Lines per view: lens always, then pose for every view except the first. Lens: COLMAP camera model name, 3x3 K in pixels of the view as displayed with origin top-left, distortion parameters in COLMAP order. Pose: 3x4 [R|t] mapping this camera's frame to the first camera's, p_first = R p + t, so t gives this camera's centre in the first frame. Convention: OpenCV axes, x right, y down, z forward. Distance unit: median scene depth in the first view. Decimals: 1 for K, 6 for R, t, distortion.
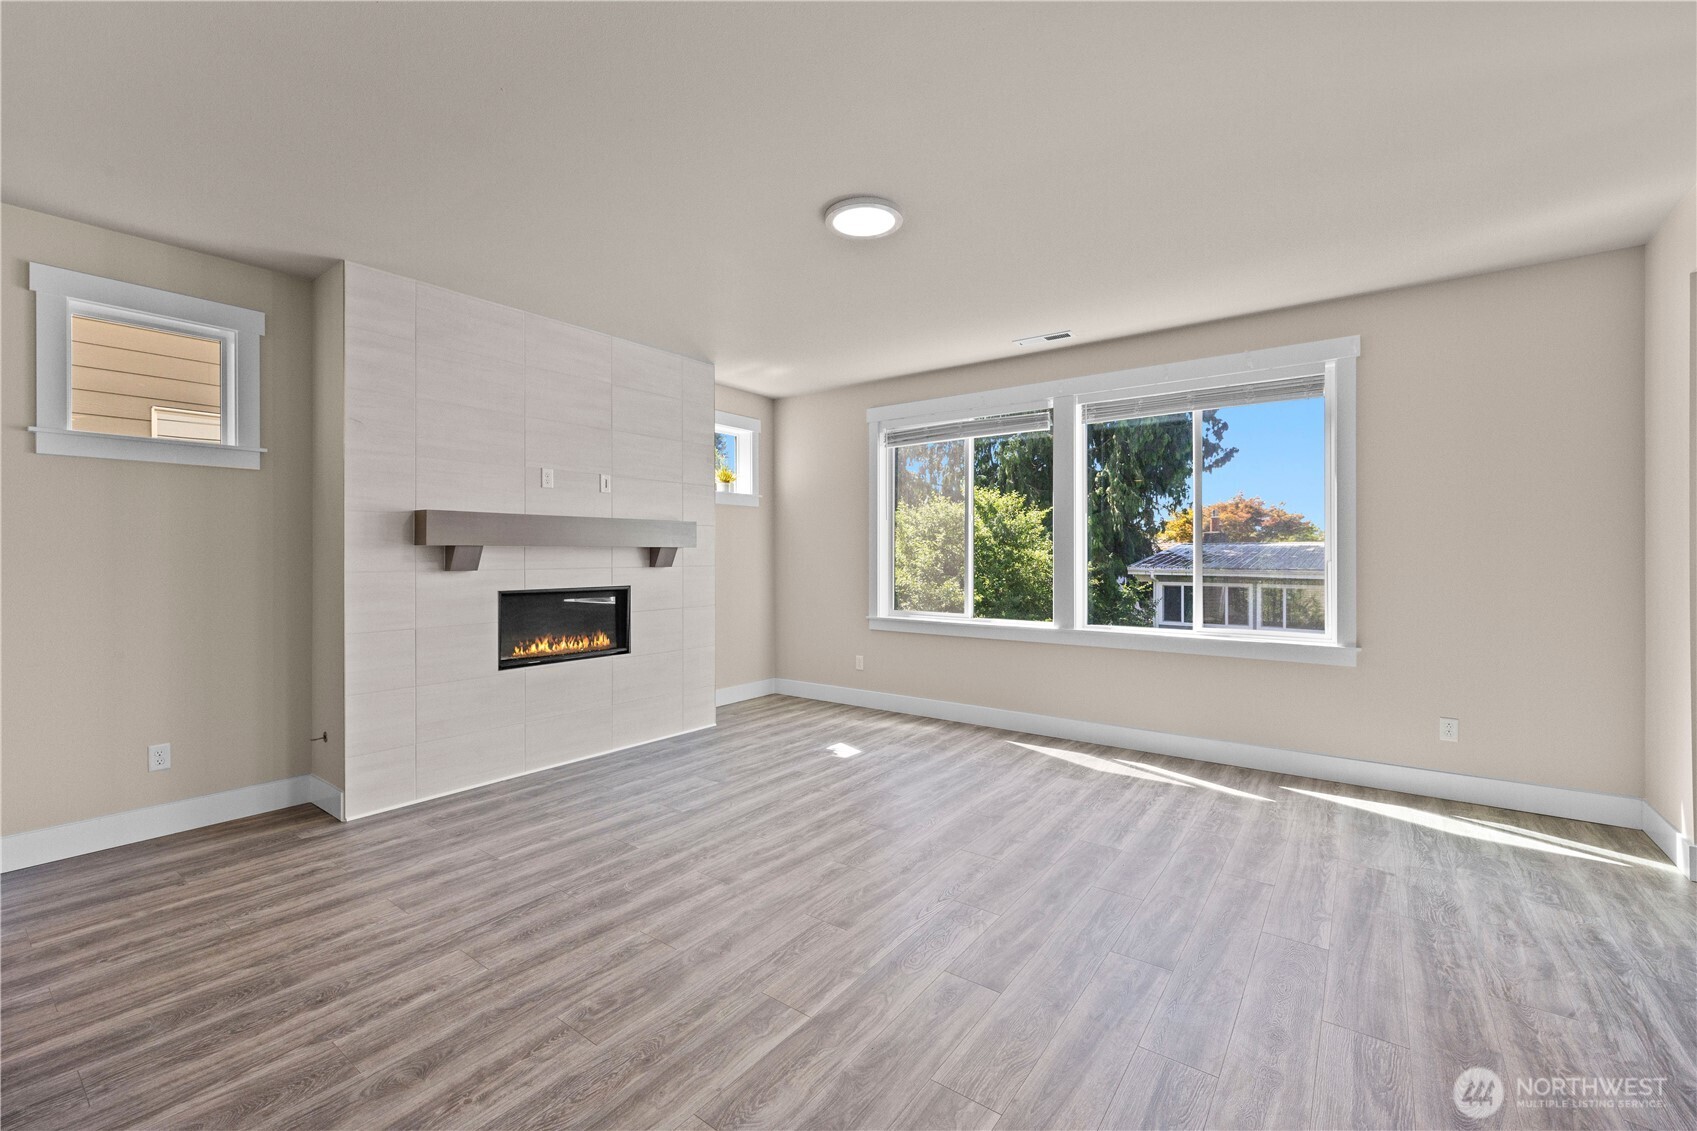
lens RADIAL K [[714.6, 0, 829.3], [0, 714.6, 553.4], [0, 0, 1]] dist [0.003377, 0.000110]
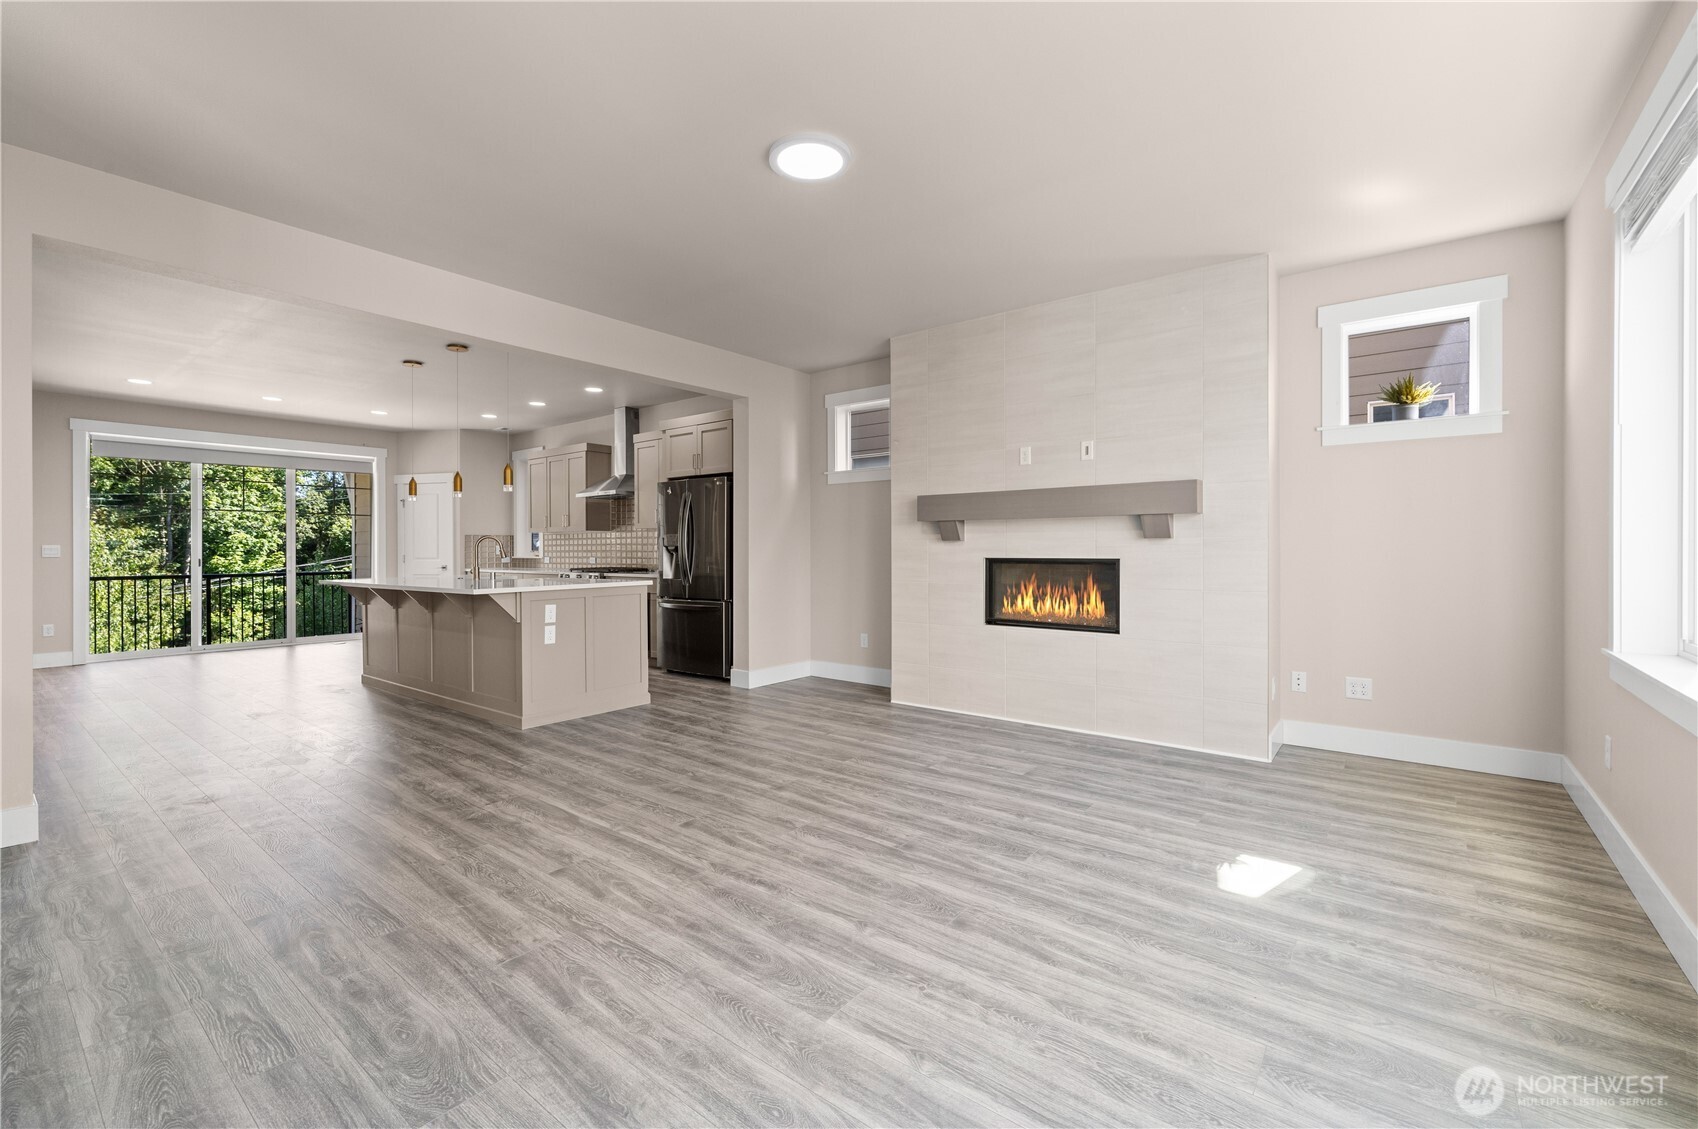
lens RADIAL K [[715.0, 0, 841.0], [0, 715.0, 551.8], [0, 0, 1]] dist [0.003377, 0.000110]
pose [[-0.021399, 0.005473, -0.999756, 0.966812], [0.005088, 0.999973, 0.005365, 0.045137], [0.999758, -0.004972, -0.021426, 1.027045]]
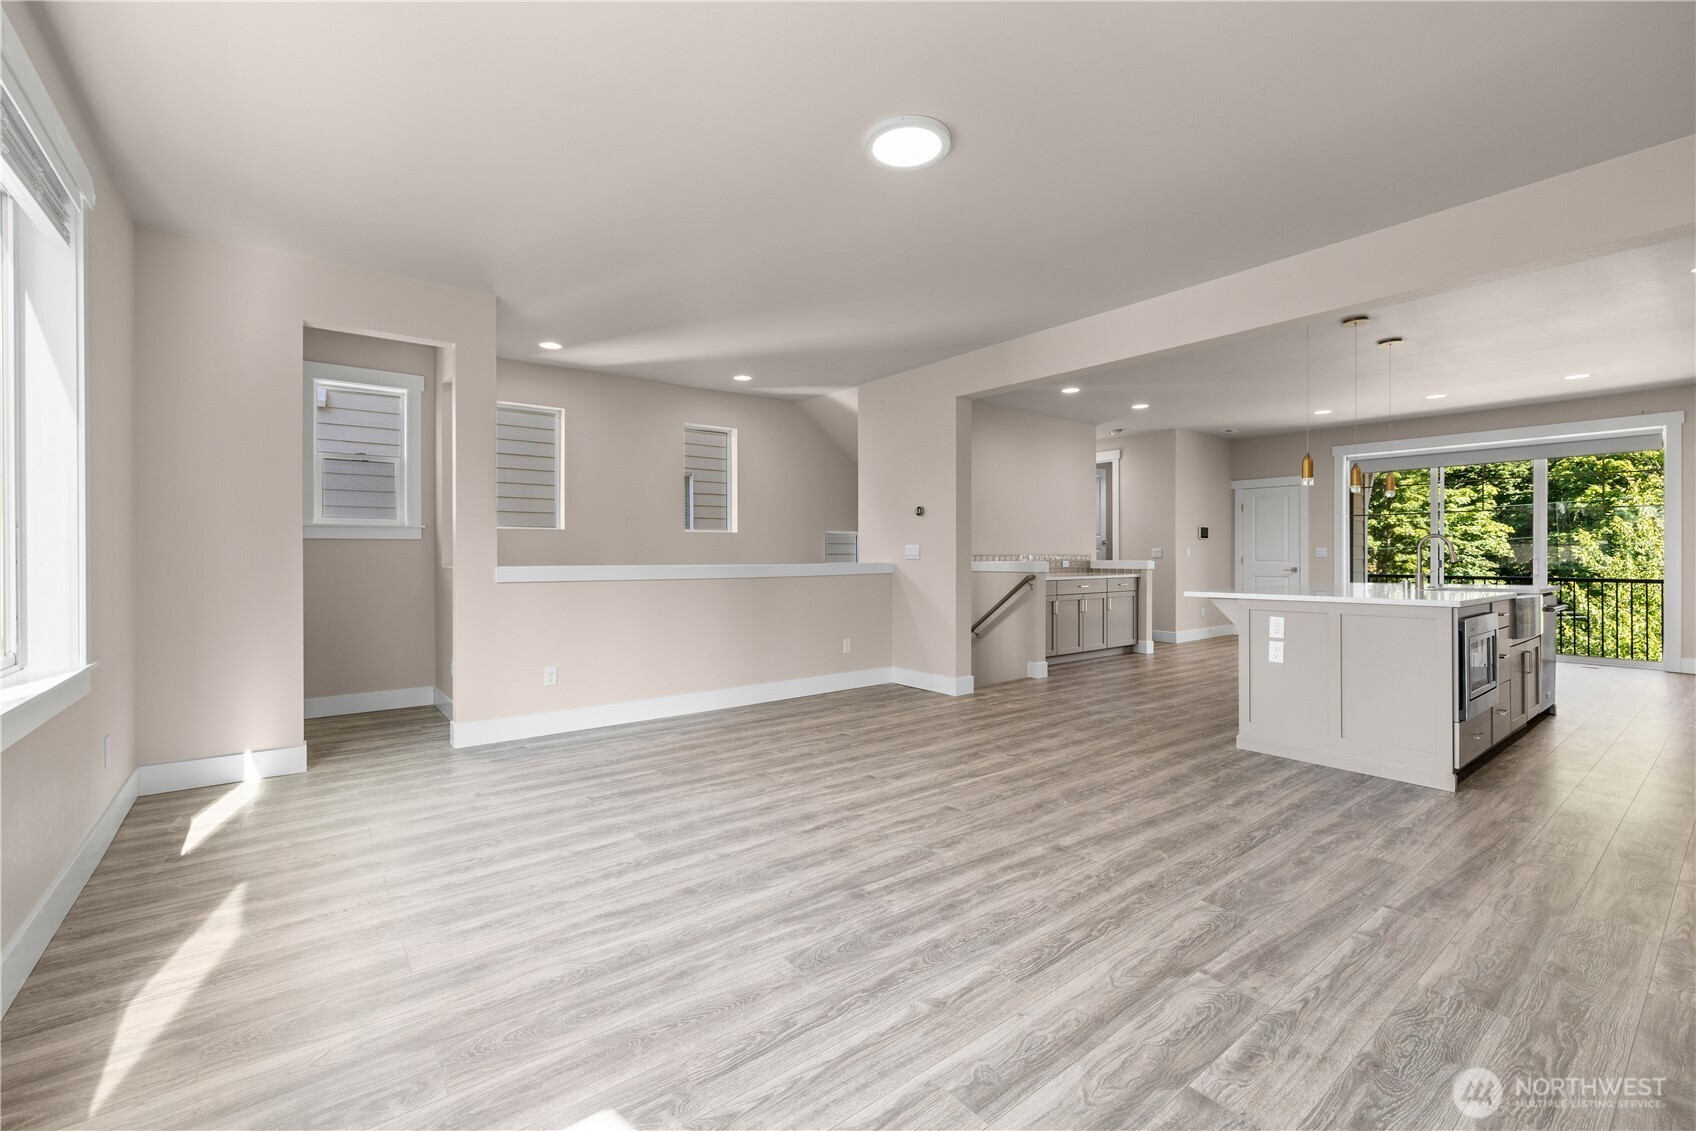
lens RADIAL K [[714.2, 0, 830.1], [0, 714.2, 557.0], [0, 0, 1]] dist [0.003377, 0.000110]
pose [[-0.963877, 0.001942, 0.266341, -0.092903], [0.002832, 0.999992, 0.002960, 0.047774], [-0.266333, 0.003608, -0.963874, 1.837217]]
